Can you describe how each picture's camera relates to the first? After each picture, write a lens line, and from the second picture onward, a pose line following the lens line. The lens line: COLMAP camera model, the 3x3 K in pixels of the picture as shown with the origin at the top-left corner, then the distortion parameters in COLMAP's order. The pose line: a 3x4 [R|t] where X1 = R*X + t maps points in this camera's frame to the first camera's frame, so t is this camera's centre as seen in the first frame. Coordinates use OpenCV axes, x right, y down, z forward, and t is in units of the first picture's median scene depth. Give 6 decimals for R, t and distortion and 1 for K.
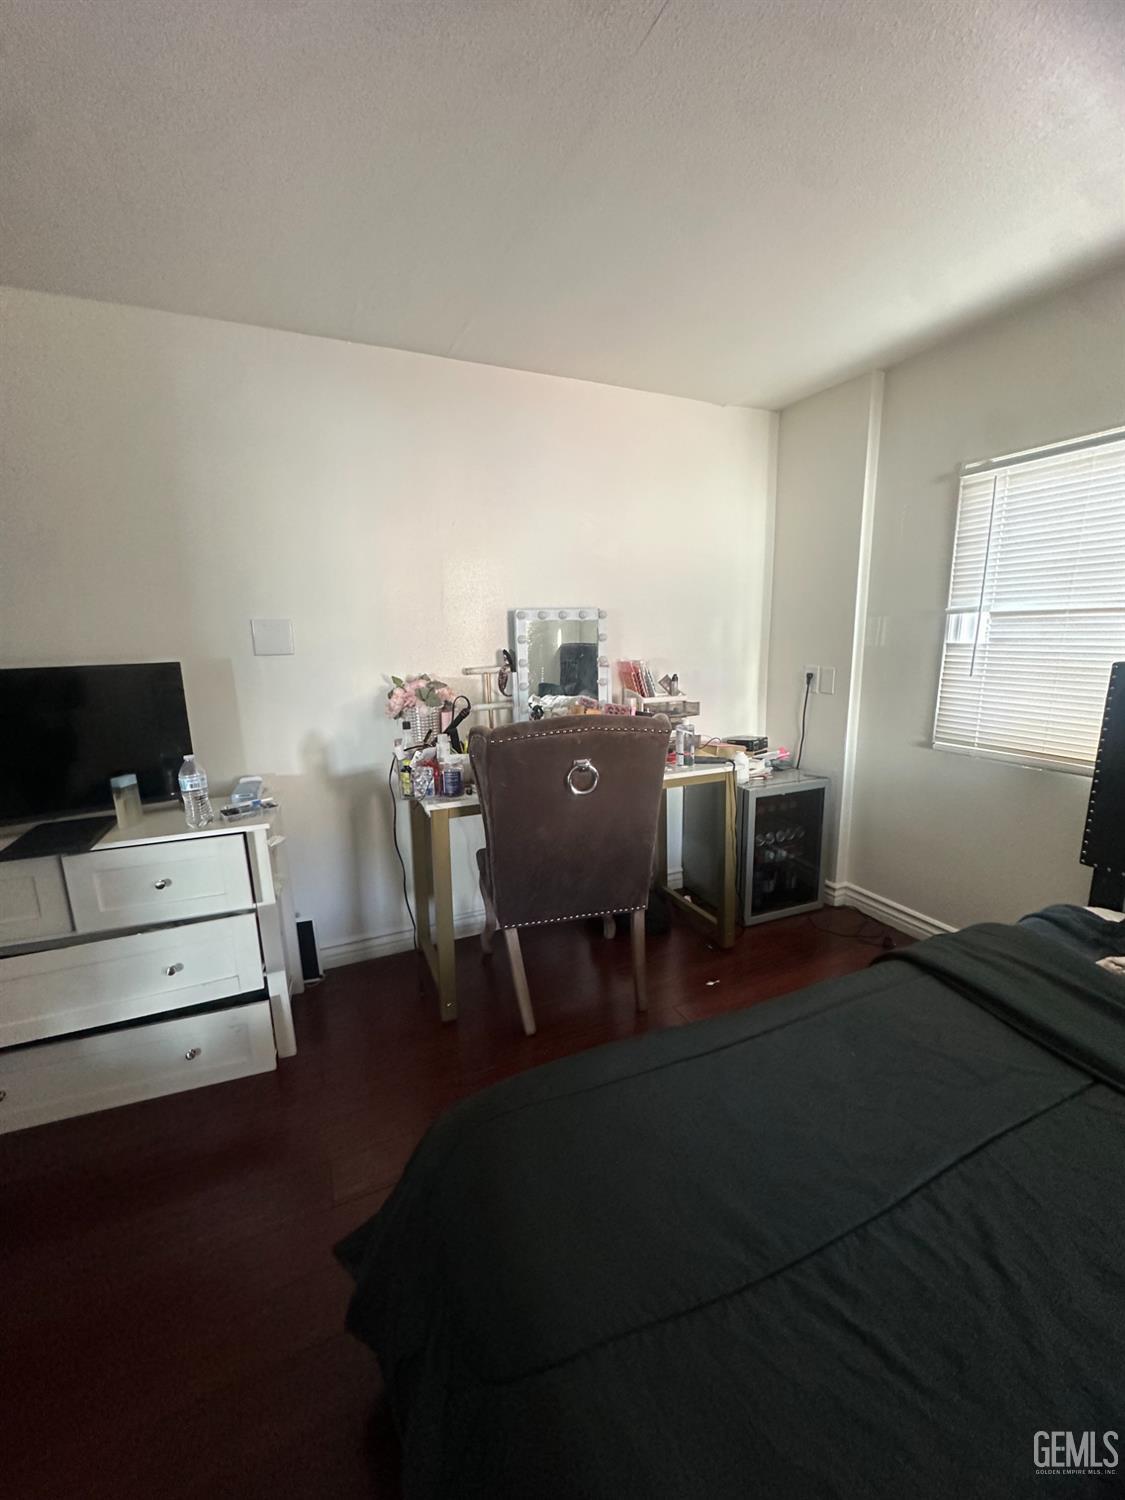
lens RADIAL K [[601.8, 0, 569.9], [0, 601.8, 750.0], [0, 0, 1]] dist [-0.004213, 0.000738]
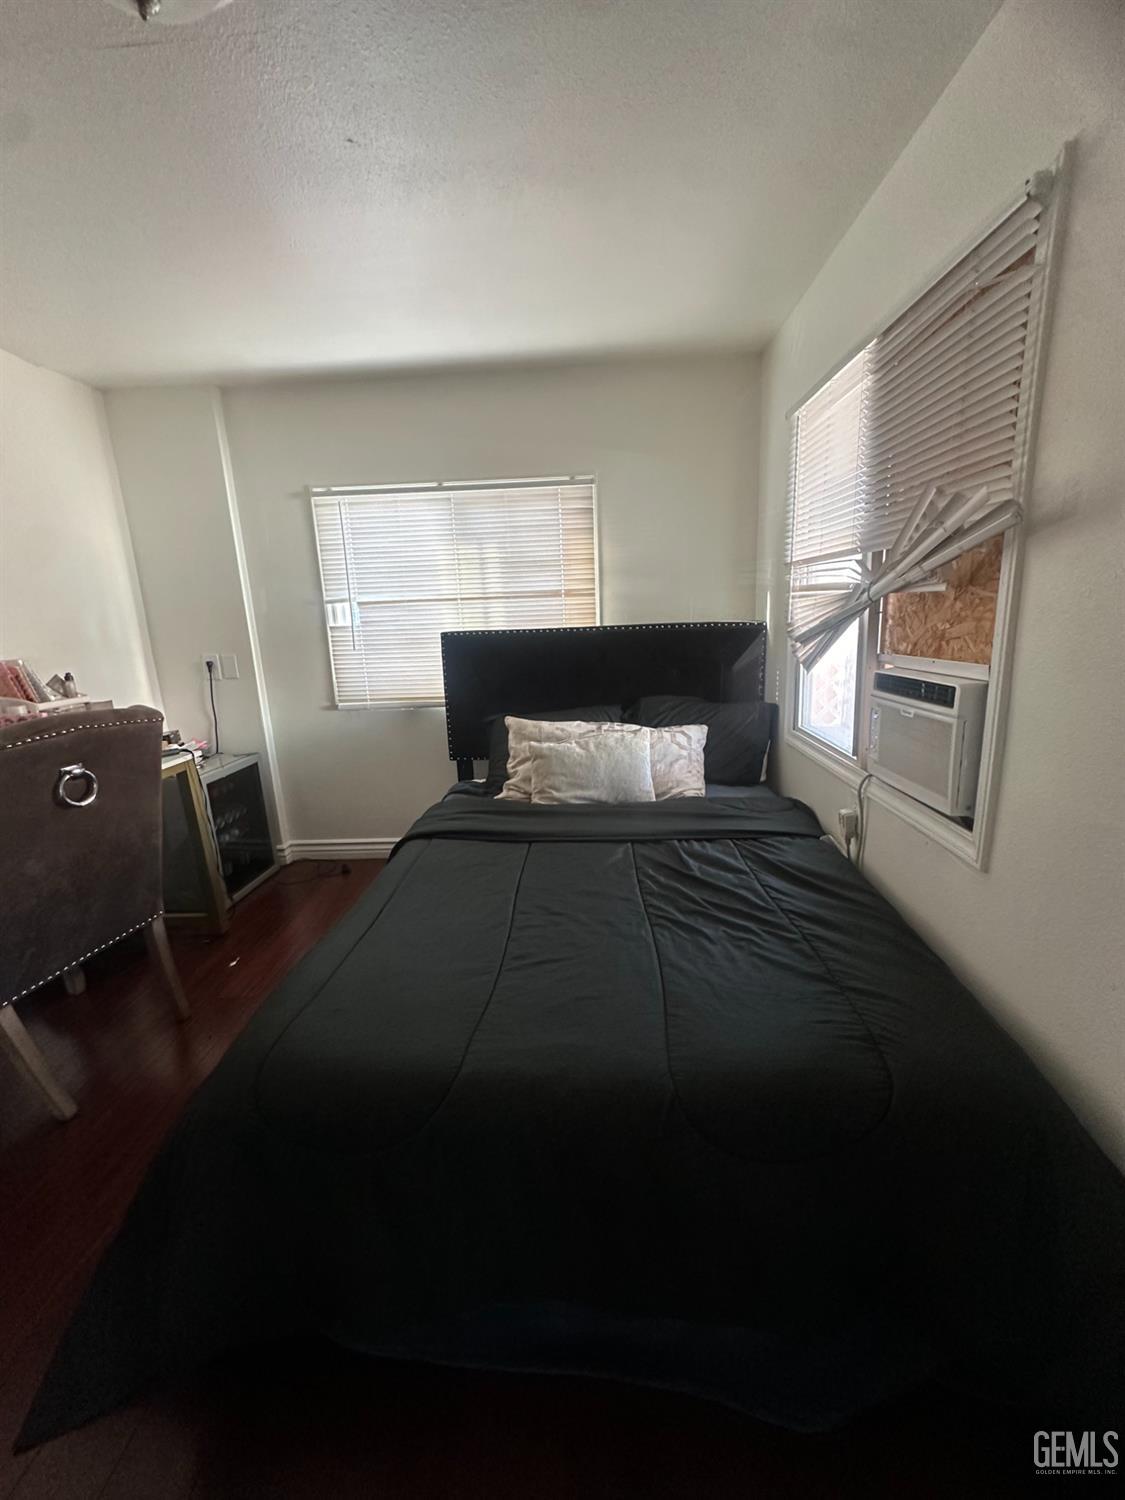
lens RADIAL K [[601.8, 0, 569.9], [0, 601.8, 750.0], [0, 0, 1]] dist [-0.004213, 0.000738]
pose [[0.445247, -0.203020, 0.872088, -0.285189], [0.203272, 0.971446, 0.122369, 0.023191], [-0.872030, 0.122786, 0.473801, -0.024271]]
